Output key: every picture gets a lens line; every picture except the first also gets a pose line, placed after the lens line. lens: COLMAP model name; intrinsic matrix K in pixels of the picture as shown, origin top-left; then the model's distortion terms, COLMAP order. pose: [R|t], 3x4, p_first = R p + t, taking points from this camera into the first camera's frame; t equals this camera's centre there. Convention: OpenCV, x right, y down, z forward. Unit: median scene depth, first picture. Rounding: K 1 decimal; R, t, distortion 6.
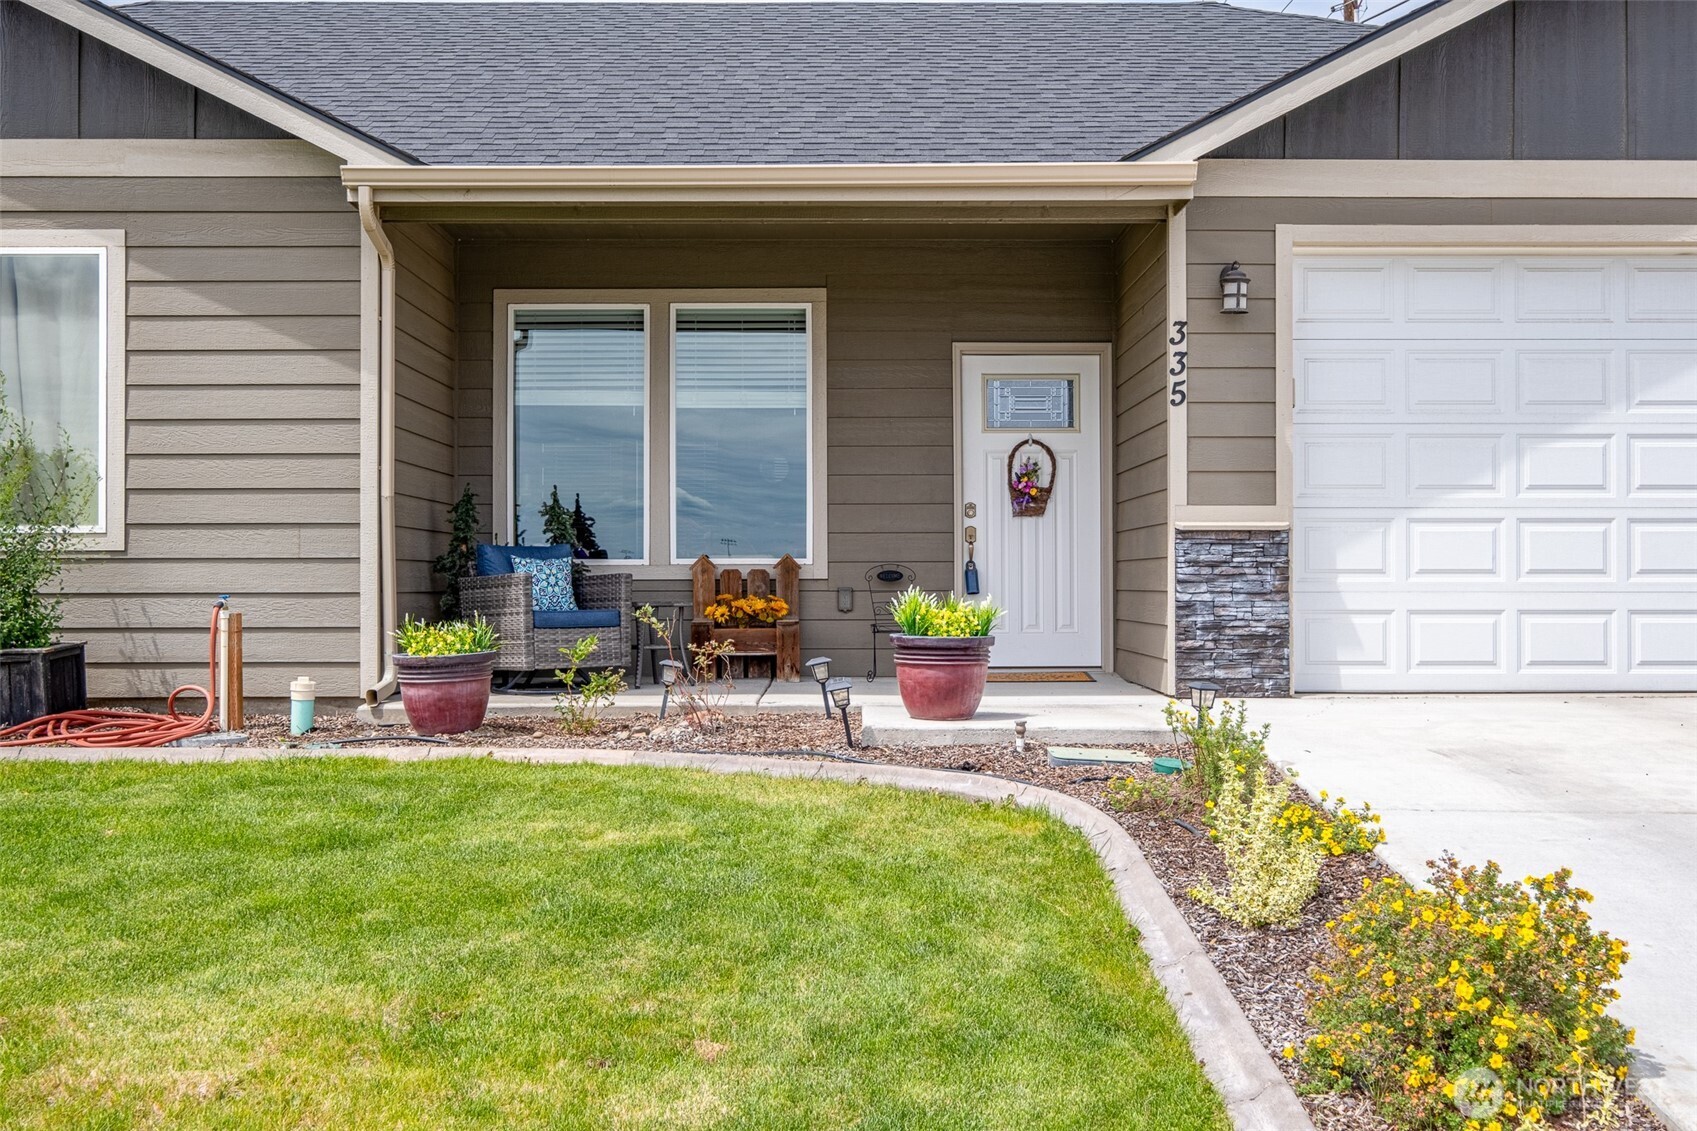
lens RADIAL K [[1722.4, 0, 848.5], [0, 1722.4, 565.5], [0, 0, 1]] dist [0.005772, -0.011735]
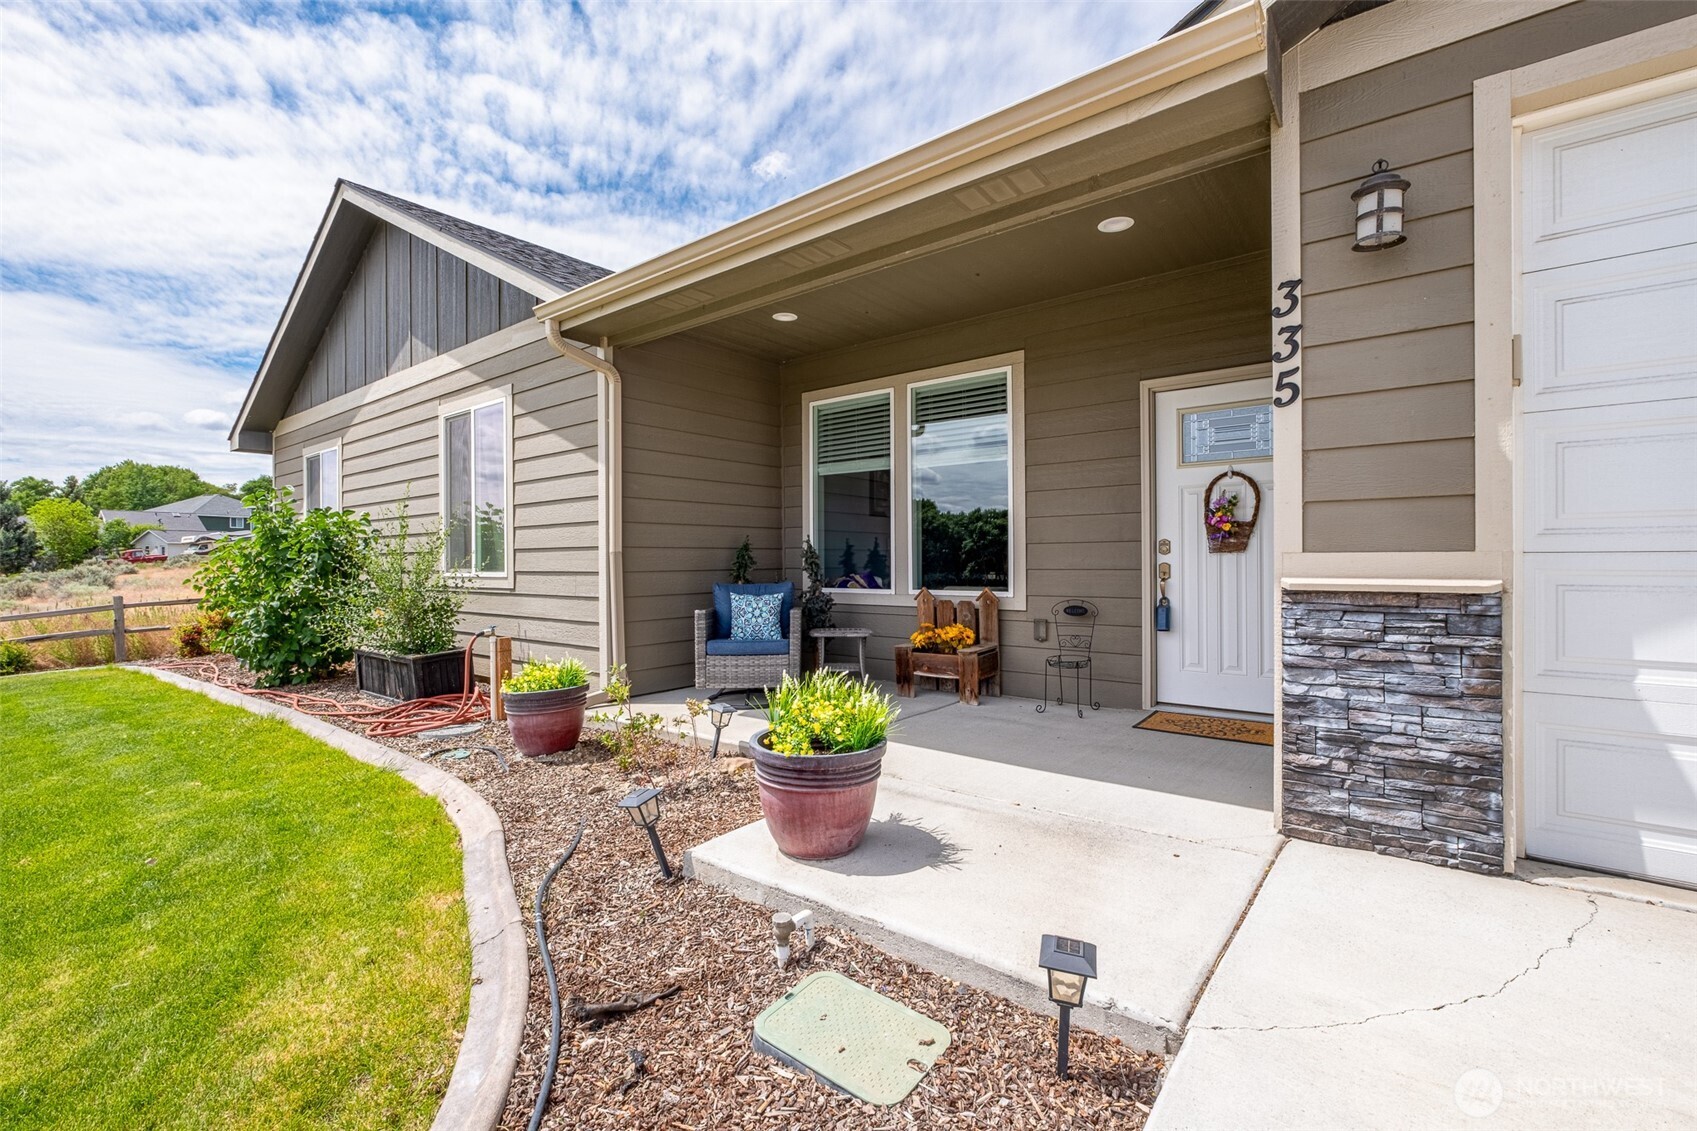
lens RADIAL K [[744.2, 0, 848.5], [0, 744.2, 565.5], [0, 0, 1]] dist [-0.002964, 0.000342]
pose [[0.781130, 0.000430, -0.624368, 0.239267], [0.012377, 0.999793, 0.016174, -0.036948], [0.624245, -0.020361, 0.780963, 0.661965]]
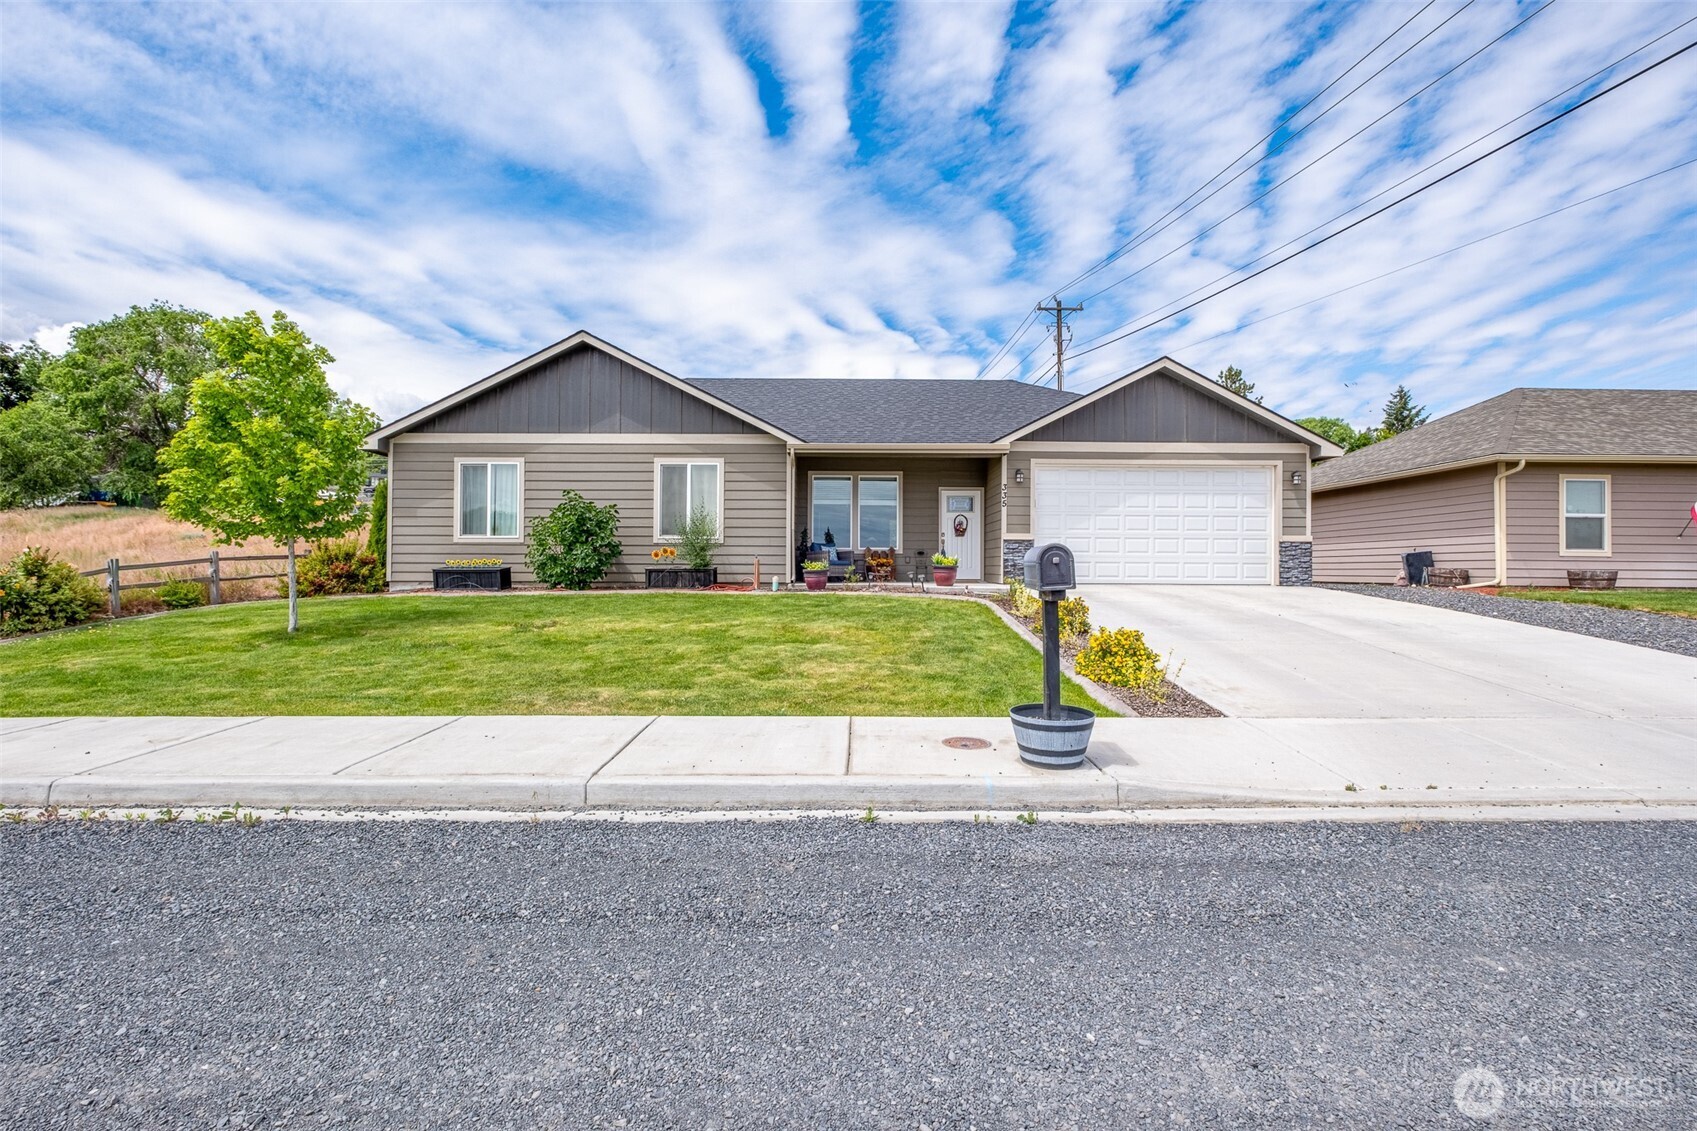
lens RADIAL K [[744.2, 0, 848.5], [0, 744.2, 565.5], [0, 0, 1]] dist [-0.002964, 0.000342]
pose [[0.999974, 0.006936, 0.002128, -0.150077], [-0.006947, 0.999962, 0.005261, 0.029072], [-0.002092, -0.005276, 0.999984, -0.619631]]
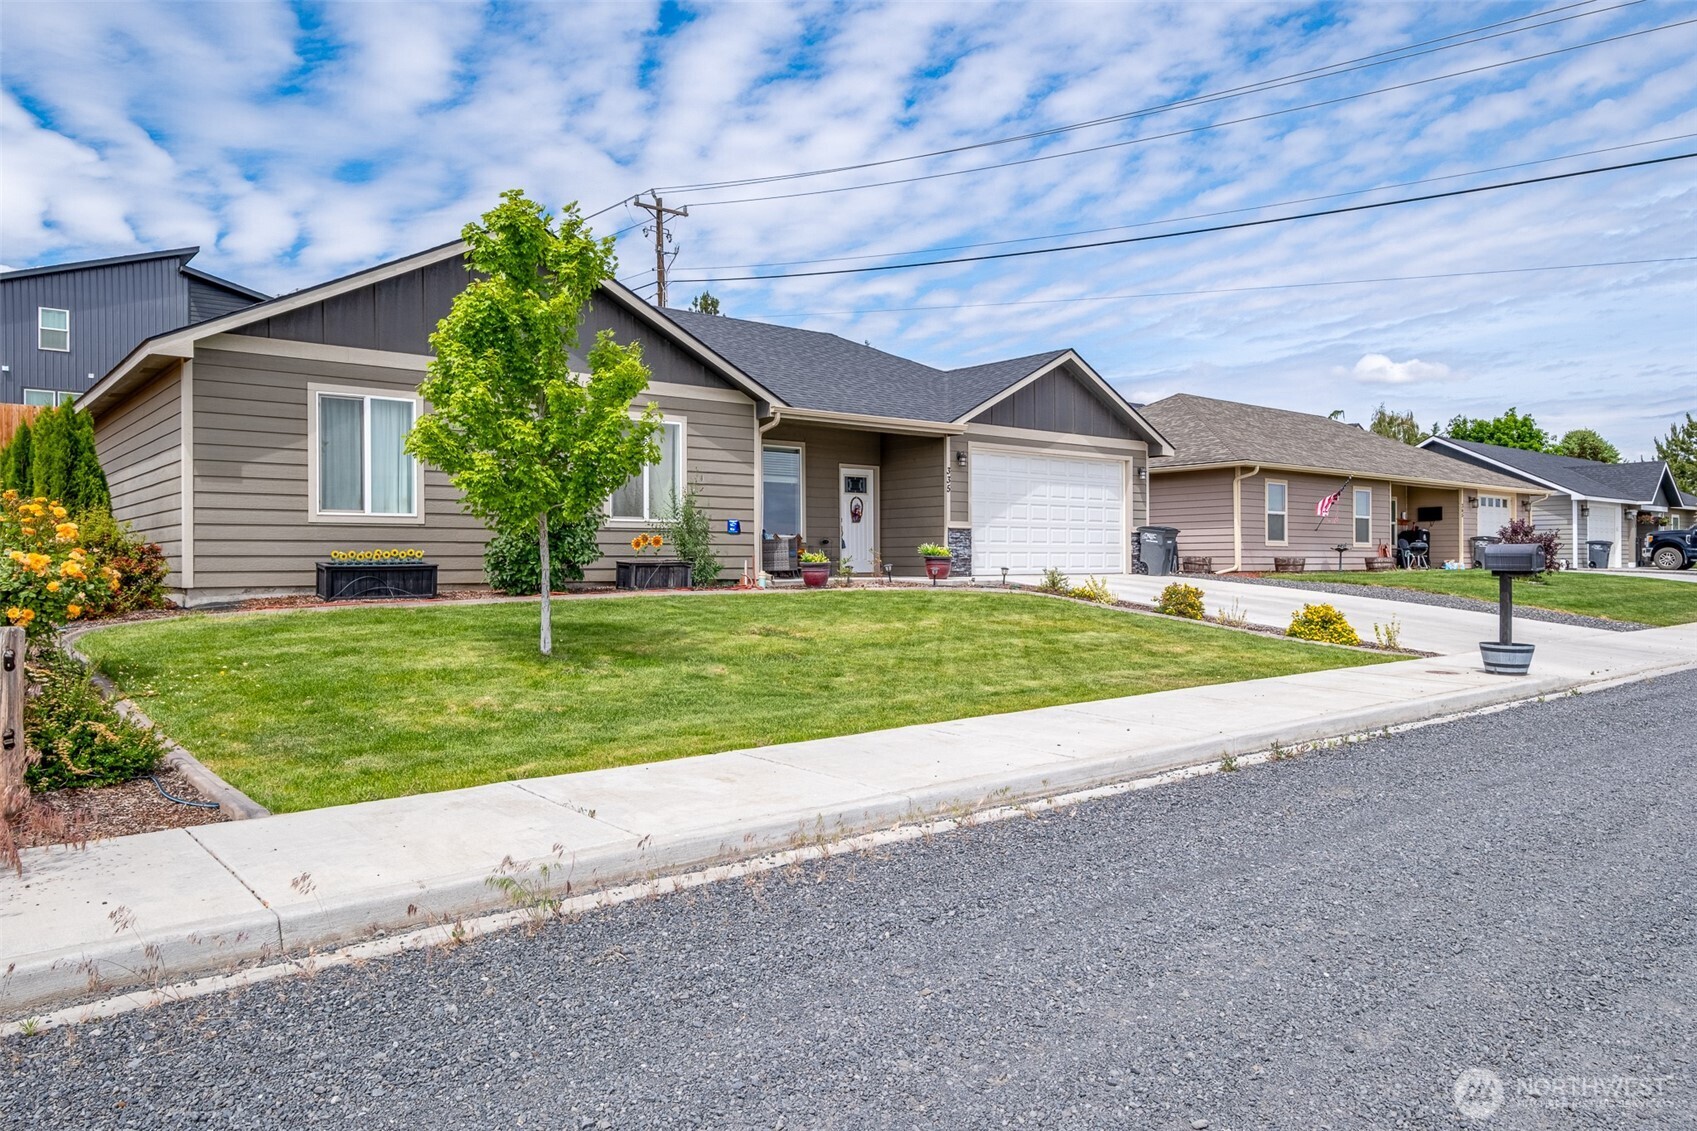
lens RADIAL K [[1127.3, 0, 847.6], [0, 1127.3, 419.9], [0, 0, 1]] dist [-0.027399, -0.000308]
pose [[0.772350, 0.078715, 0.630301, -1.383878], [-0.003948, 0.992868, -0.119157, 0.033553], [-0.635185, 0.089543, 0.767152, -0.604095]]
